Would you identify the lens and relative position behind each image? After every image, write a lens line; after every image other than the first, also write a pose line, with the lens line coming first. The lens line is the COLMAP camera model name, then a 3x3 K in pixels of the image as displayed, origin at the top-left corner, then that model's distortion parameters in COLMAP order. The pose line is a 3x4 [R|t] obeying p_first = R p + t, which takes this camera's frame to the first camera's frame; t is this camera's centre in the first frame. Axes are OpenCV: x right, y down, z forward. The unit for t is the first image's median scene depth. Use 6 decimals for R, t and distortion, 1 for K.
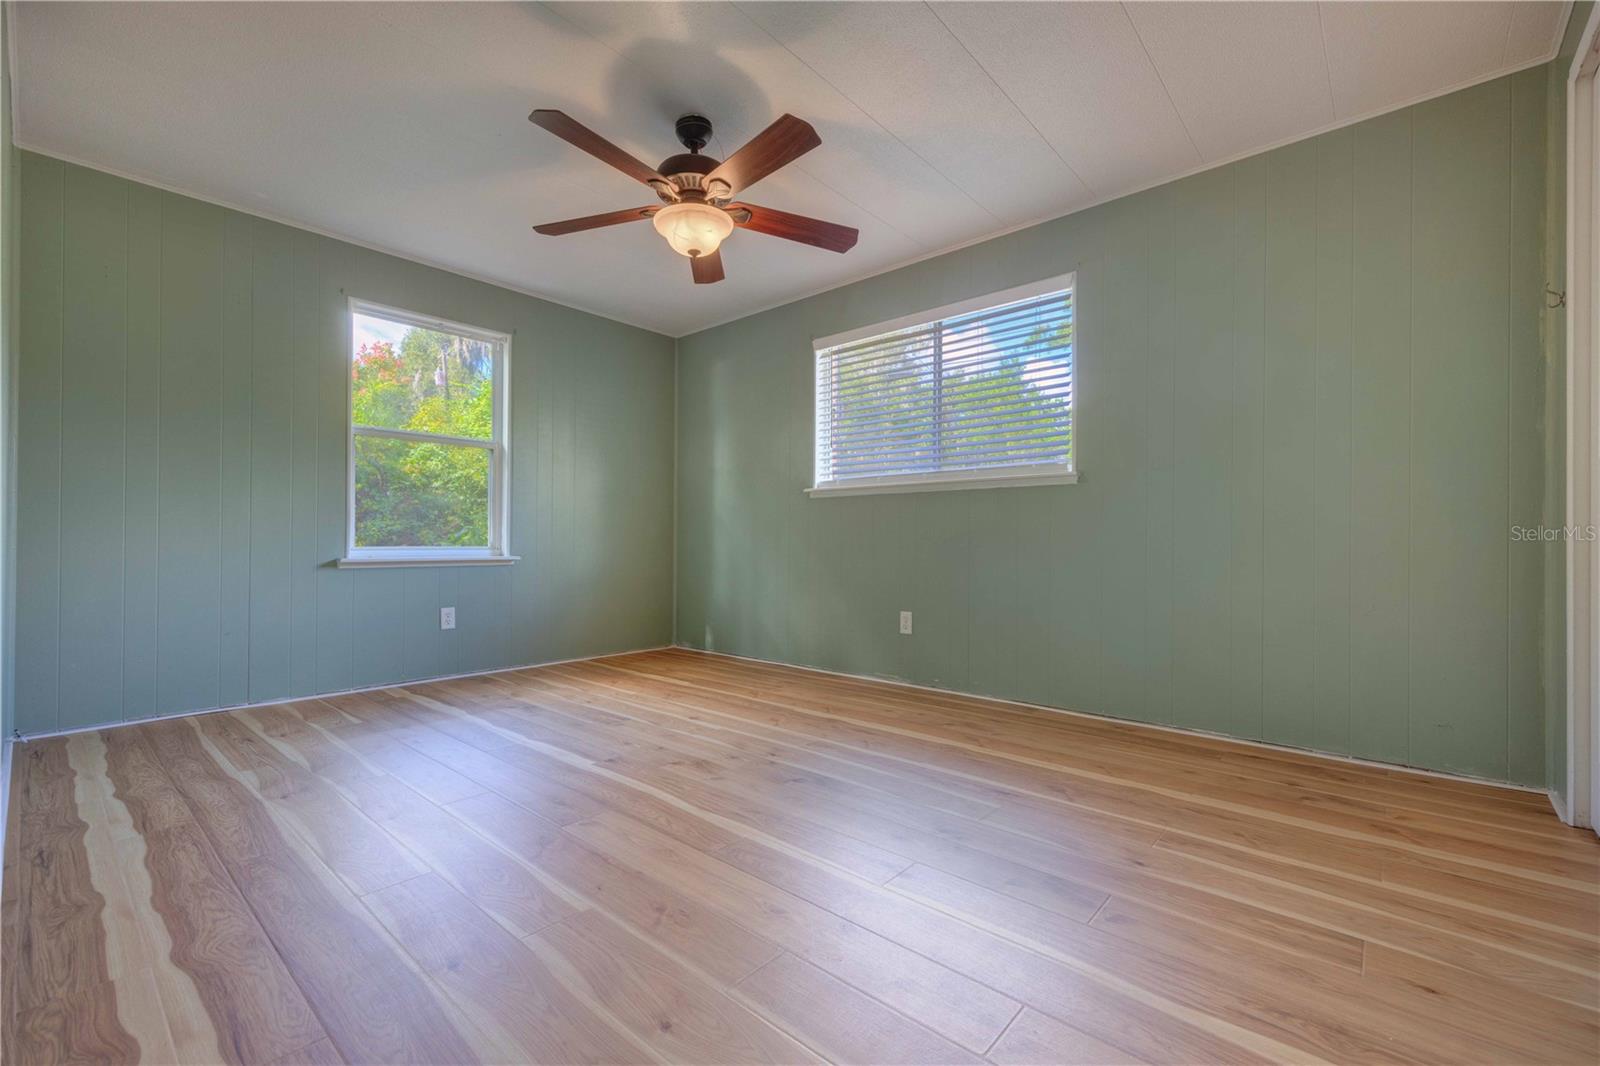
lens RADIAL K [[659.7, 0, 797.9], [0, 659.7, 545.1], [0, 0, 1]] dist [-0.000357, -0.000194]
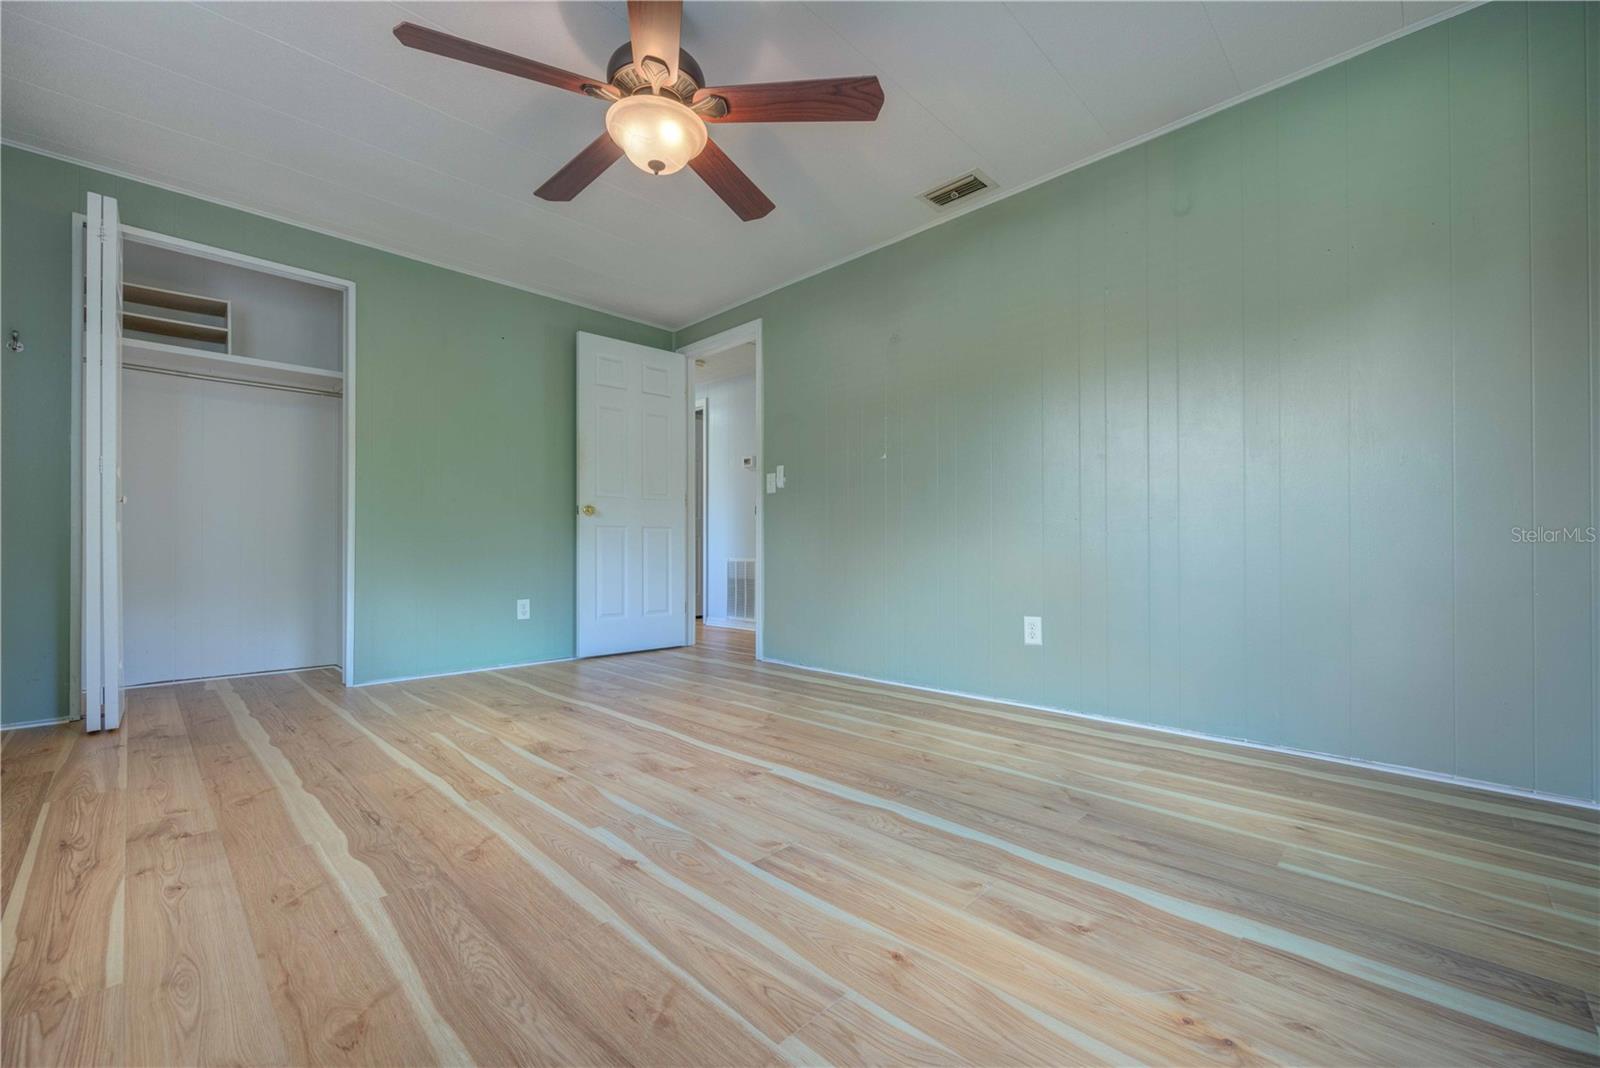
lens RADIAL K [[659.7, 0, 797.9], [0, 659.7, 546.1], [0, 0, 1]] dist [-0.000357, -0.000194]
pose [[-0.998062, -0.003390, 0.062130, -0.384745], [-0.003611, 0.999988, -0.003447, 0.031167], [-0.062117, -0.003665, -0.998062, 1.810883]]
